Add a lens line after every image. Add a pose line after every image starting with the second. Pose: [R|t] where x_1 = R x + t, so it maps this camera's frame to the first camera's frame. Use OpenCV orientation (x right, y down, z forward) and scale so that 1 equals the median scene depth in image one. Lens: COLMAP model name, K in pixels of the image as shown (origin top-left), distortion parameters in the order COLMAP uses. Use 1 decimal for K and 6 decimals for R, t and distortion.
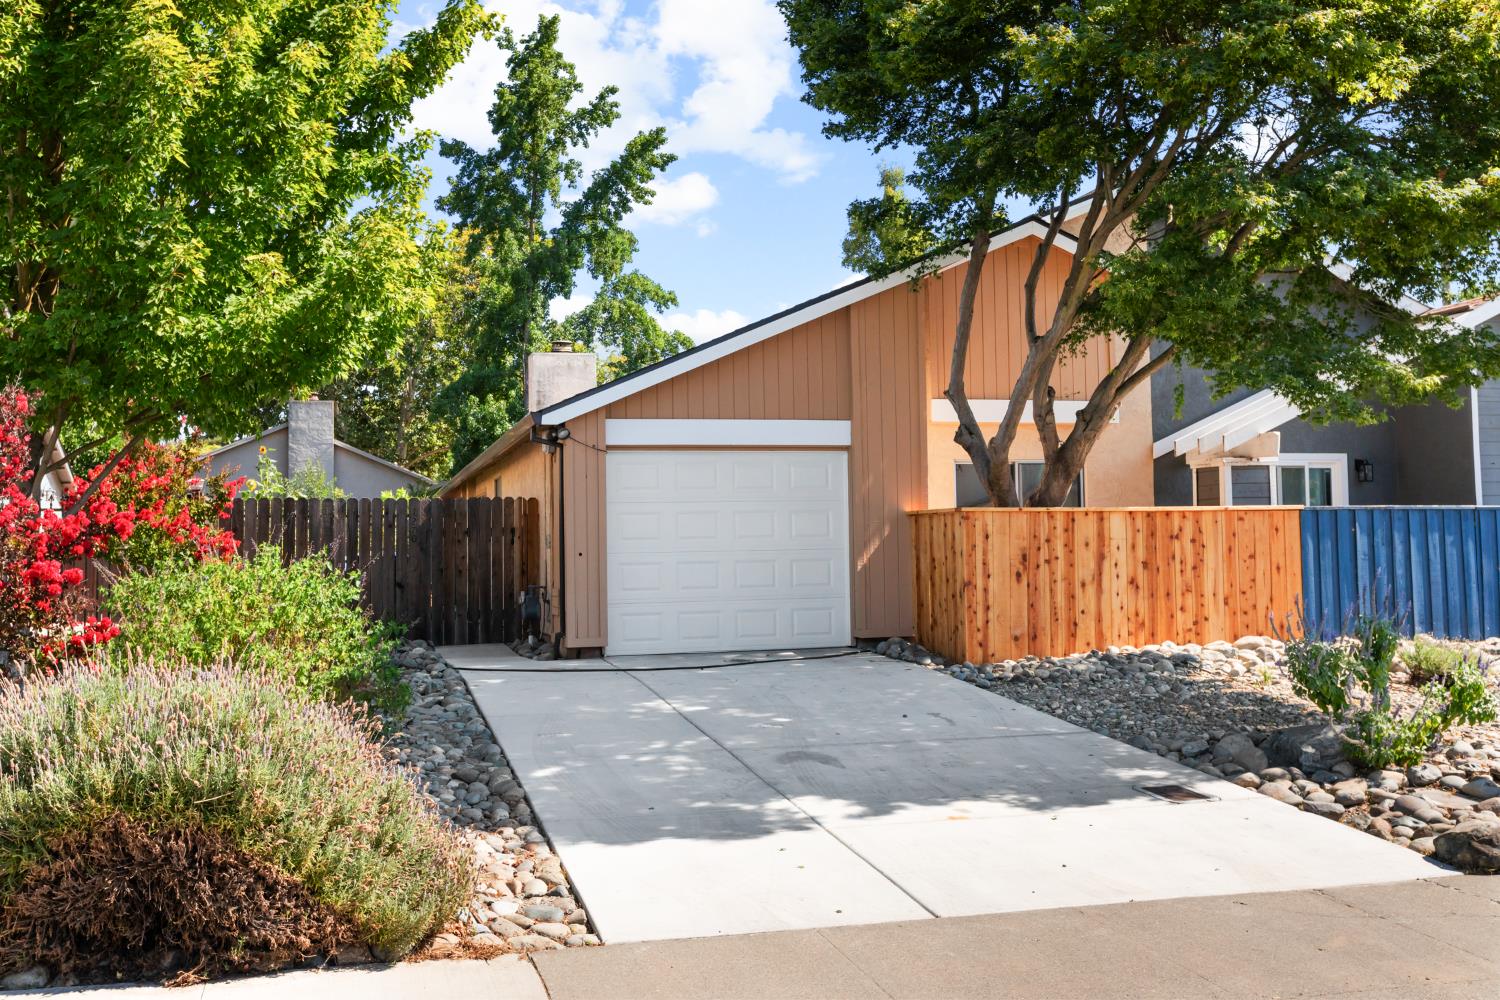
lens RADIAL K [[1422.5, 0, 753.9], [0, 1422.5, 496.4], [0, 0, 1]] dist [0.008529, 0.000000]
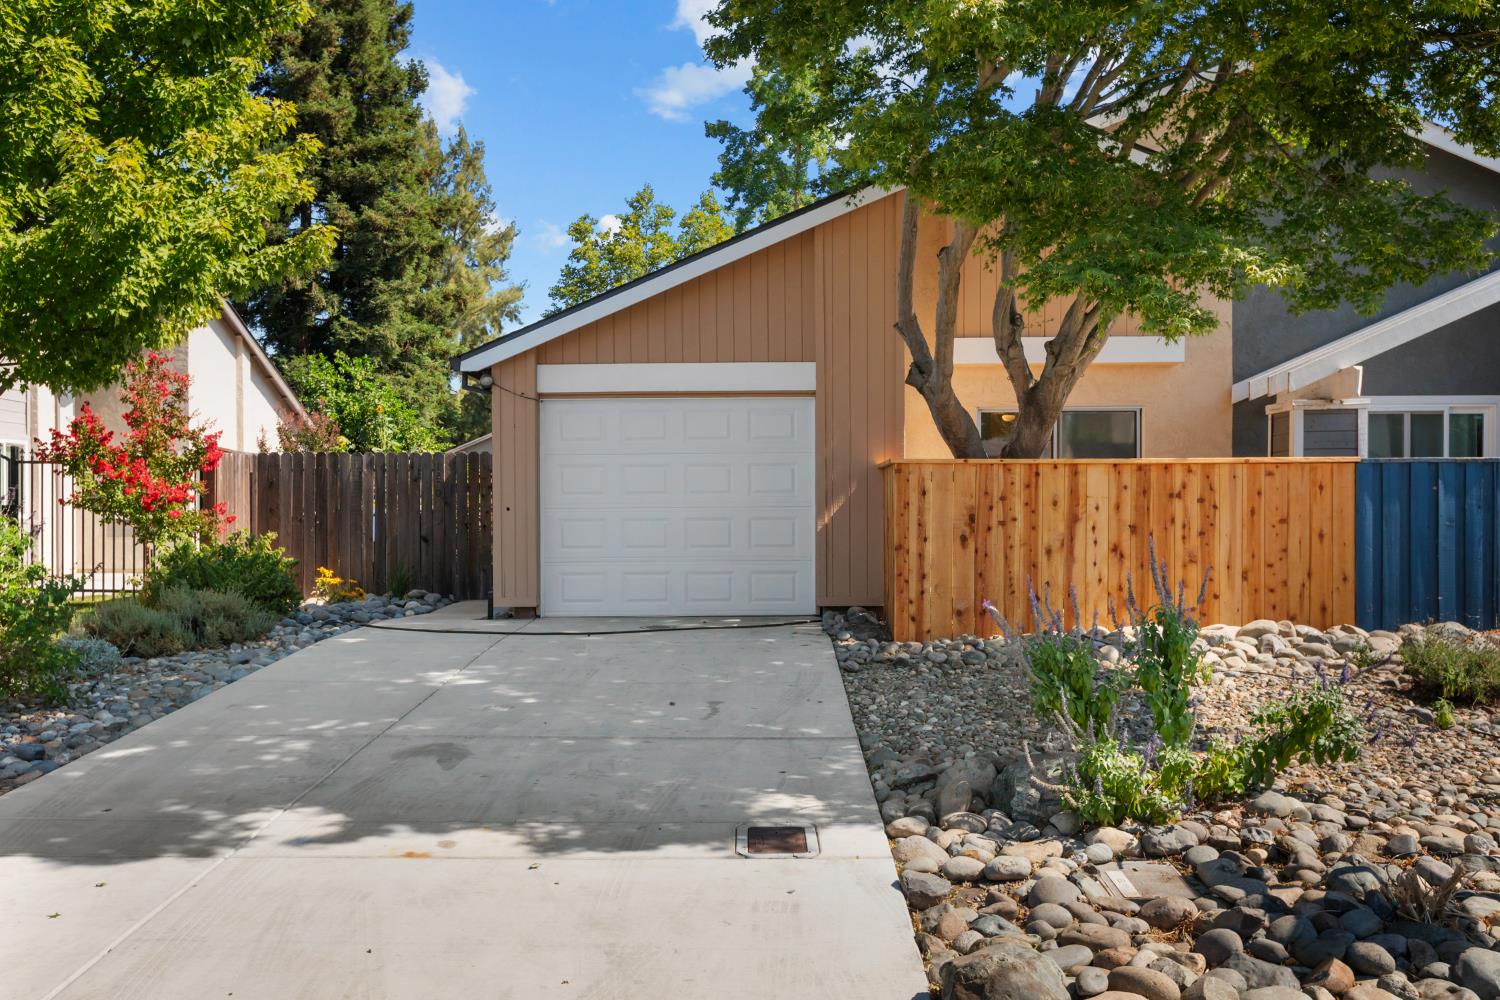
lens RADIAL K [[1304.6, 0, 748.0], [0, 1304.6, 507.7], [0, 0, 1]] dist [-0.010779, -0.009362]
pose [[0.956462, 0.010293, -0.291674, 0.278680], [0.000055, 0.999372, 0.035447, 0.009093], [0.291856, -0.033920, 0.955861, 0.215206]]
